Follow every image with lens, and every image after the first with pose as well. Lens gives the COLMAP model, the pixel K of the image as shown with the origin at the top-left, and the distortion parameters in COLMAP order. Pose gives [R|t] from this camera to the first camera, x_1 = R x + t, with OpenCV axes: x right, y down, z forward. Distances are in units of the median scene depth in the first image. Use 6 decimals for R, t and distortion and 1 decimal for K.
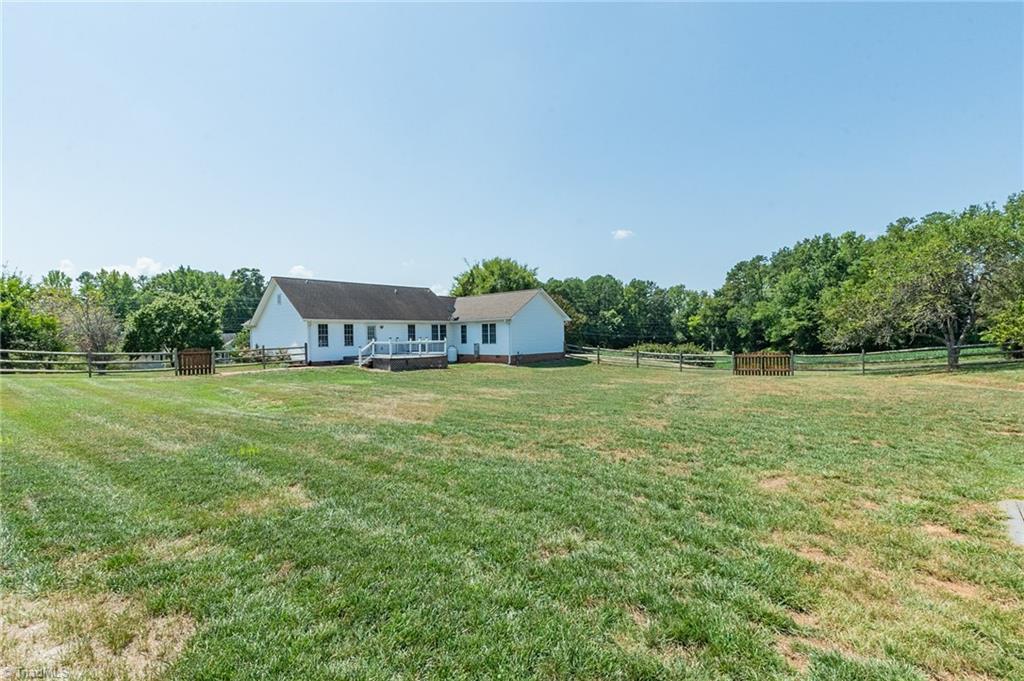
lens RADIAL K [[459.1, 0, 508.6], [0, 459.1, 365.4], [0, 0, 1]] dist [0.000370, -0.000020]
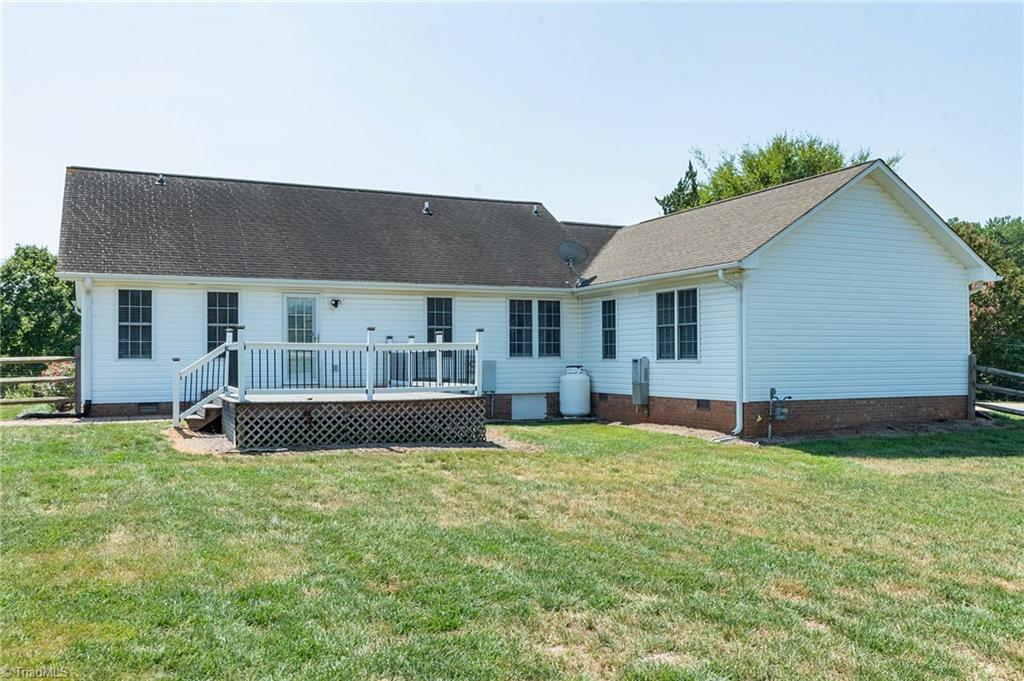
lens RADIAL K [[883.5, 0, 512.0], [0, 883.5, 340.5], [0, 0, 1]] dist [0.001580, -0.004354]
pose [[0.929414, 0.004422, -0.369013, 0.066065], [-0.034442, 0.996603, -0.074803, -0.013690], [0.367428, 0.082232, 0.926409, 0.440105]]
